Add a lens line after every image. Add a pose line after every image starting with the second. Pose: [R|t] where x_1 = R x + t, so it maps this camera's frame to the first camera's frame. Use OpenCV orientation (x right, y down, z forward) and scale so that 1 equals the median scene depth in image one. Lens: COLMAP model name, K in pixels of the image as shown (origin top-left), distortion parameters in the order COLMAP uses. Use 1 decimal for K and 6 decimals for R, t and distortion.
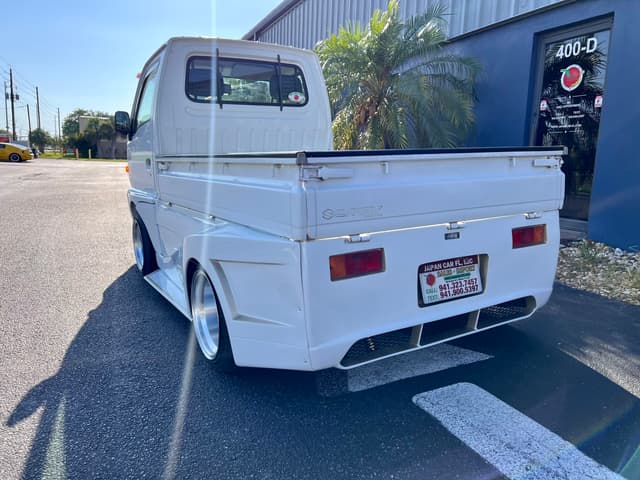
lens RADIAL K [[486.9, 0, 325.7], [0, 486.9, 237.8], [0, 0, 1]] dist [0.012674, 0.000857]
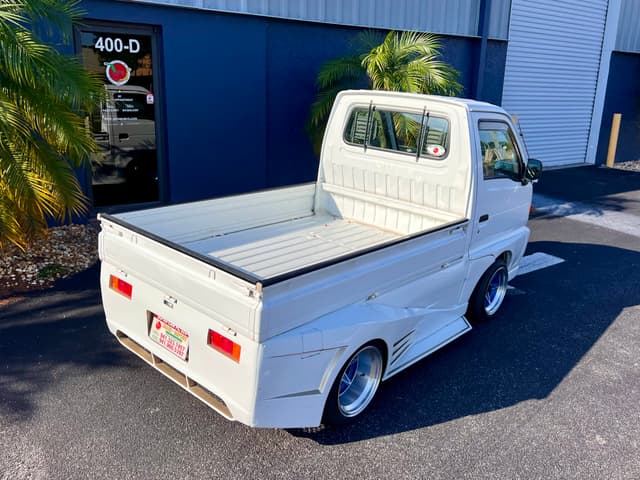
lens RADIAL K [[557.9, 0, 307.0], [0, 557.9, 225.7], [0, 0, 1]] dist [0.011583, -0.000530]
pose [[-0.211137, -0.265485, 0.940712, -0.815242], [0.127540, 0.946697, 0.295800, -0.330169], [-0.969100, 0.182433, -0.166023, 0.895651]]
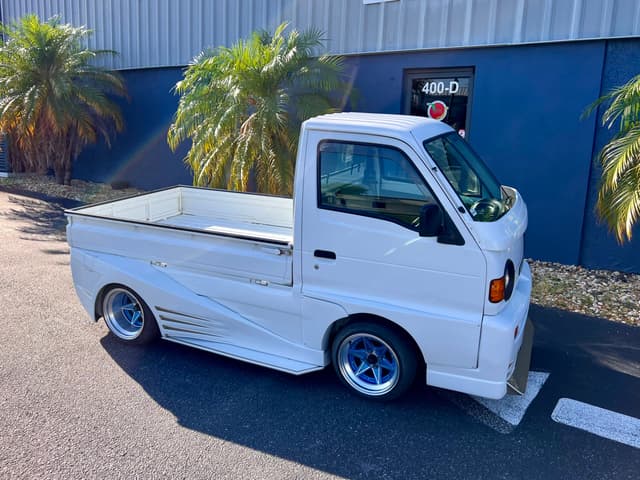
lens RADIAL K [[541.4, 0, 308.2], [0, 541.4, 225.5], [0, 0, 1]] dist [0.019295, -0.008111]
pose [[0.876765, -0.090176, 0.472389, -0.448347], [0.071960, 0.995804, 0.056533, -0.149913], [-0.475504, -0.015573, 0.879575, -0.031105]]
